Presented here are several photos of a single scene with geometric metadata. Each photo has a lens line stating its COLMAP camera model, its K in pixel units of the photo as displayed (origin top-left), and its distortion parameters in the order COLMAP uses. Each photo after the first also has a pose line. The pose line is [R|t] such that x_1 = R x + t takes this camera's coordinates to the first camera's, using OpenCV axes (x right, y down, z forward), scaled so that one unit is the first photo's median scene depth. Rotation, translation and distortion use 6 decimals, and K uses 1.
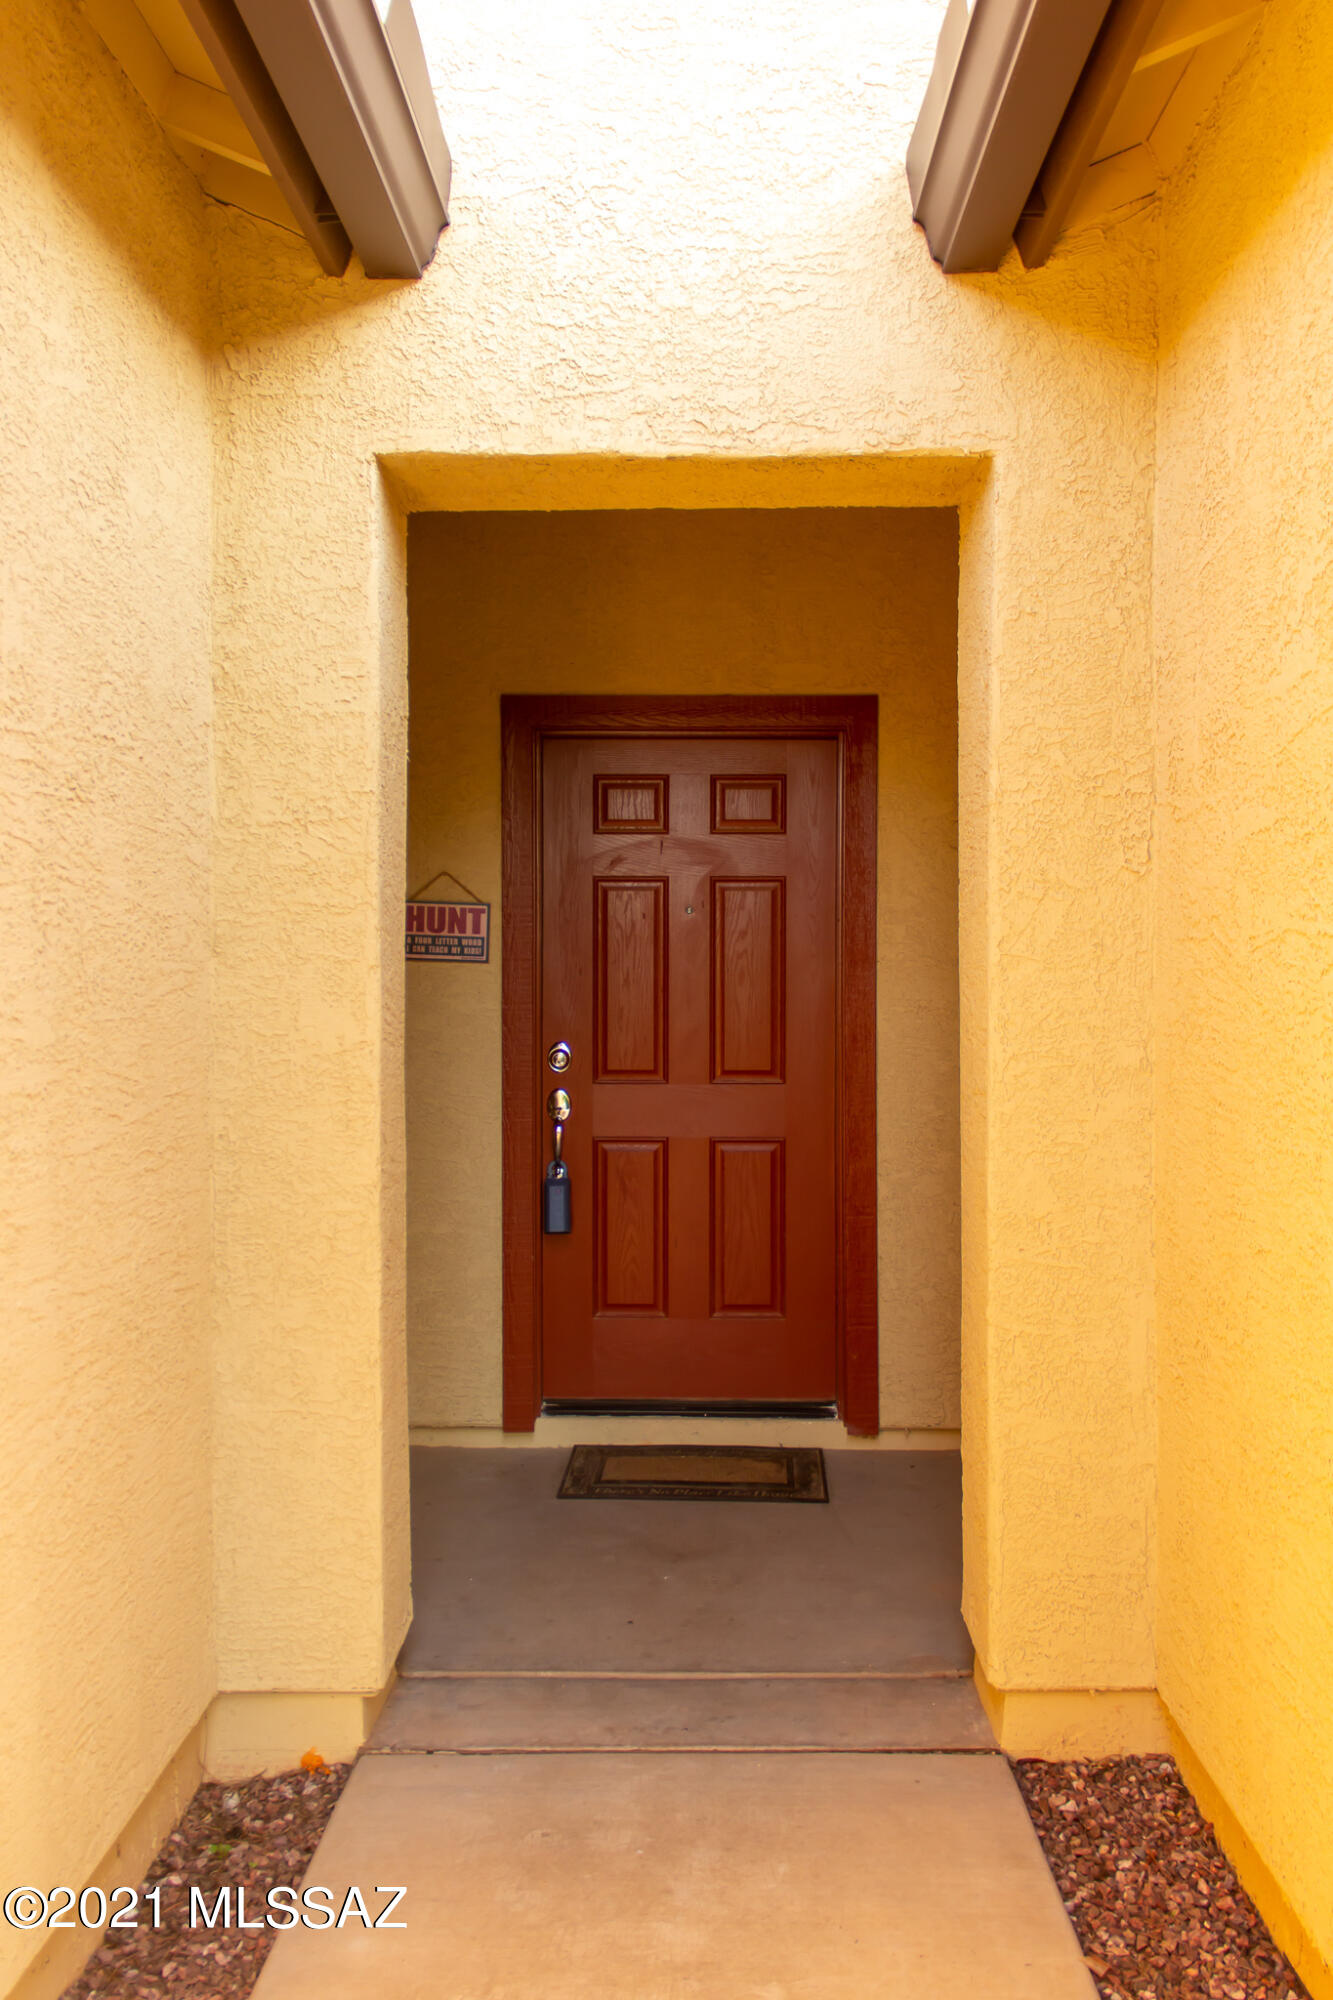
lens RADIAL K [[1692.7, 0, 661.1], [0, 1692.7, 1086.6], [0, 0, 1]] dist [0.067777, -0.081586]
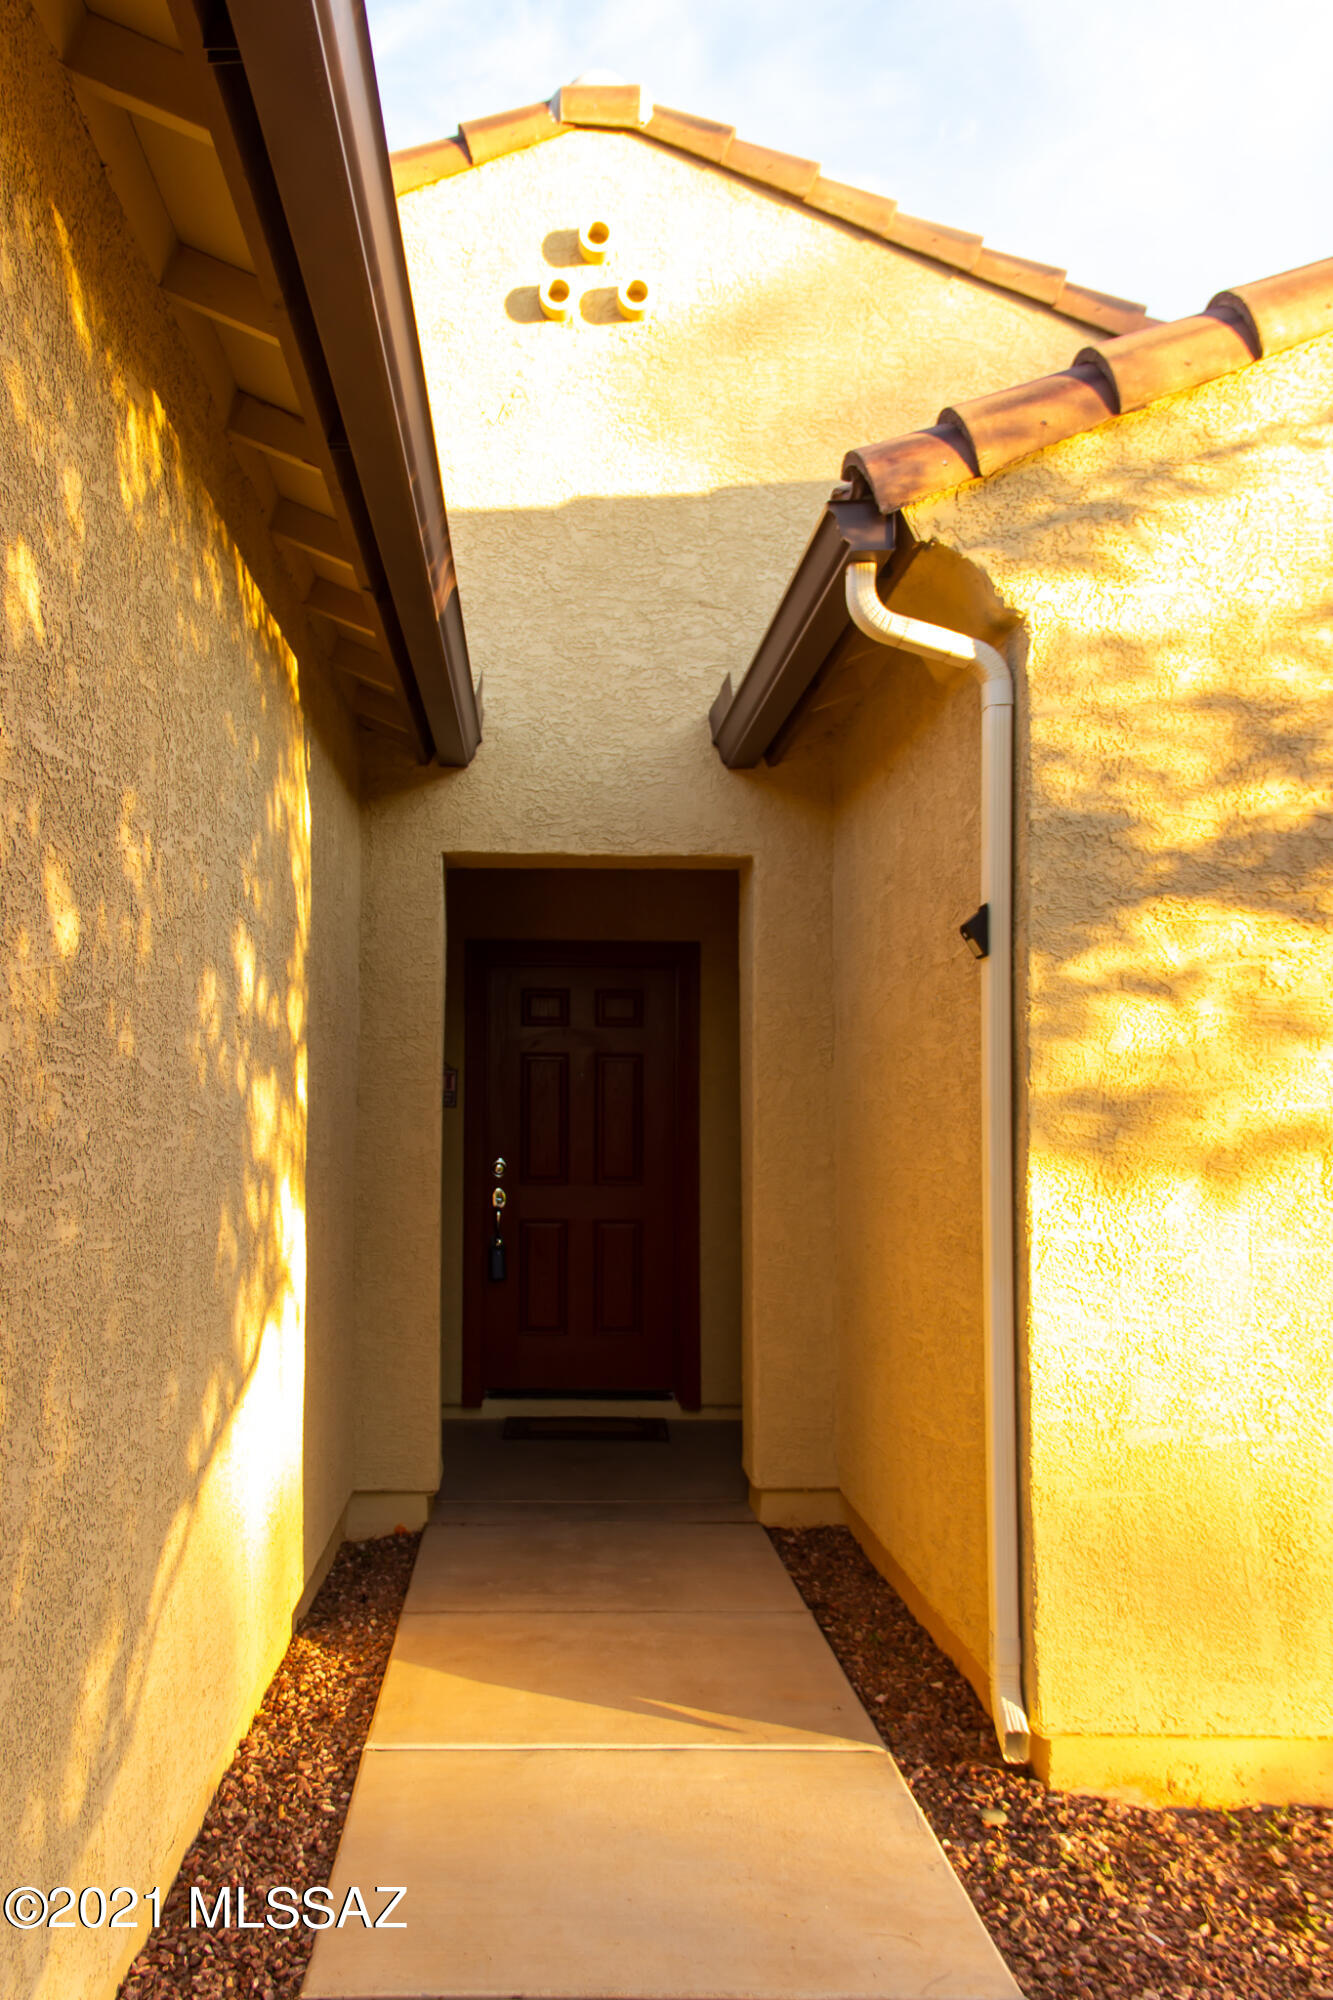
lens RADIAL K [[1692.7, 0, 666.7], [0, 1692.7, 1002.0], [0, 0, 1]] dist [0.067777, -0.081586]
pose [[0.994951, 0.014209, 0.099354, -0.100331], [-0.001158, 0.991488, -0.130194, 0.055172], [-0.100358, 0.129422, 0.986498, -0.921880]]
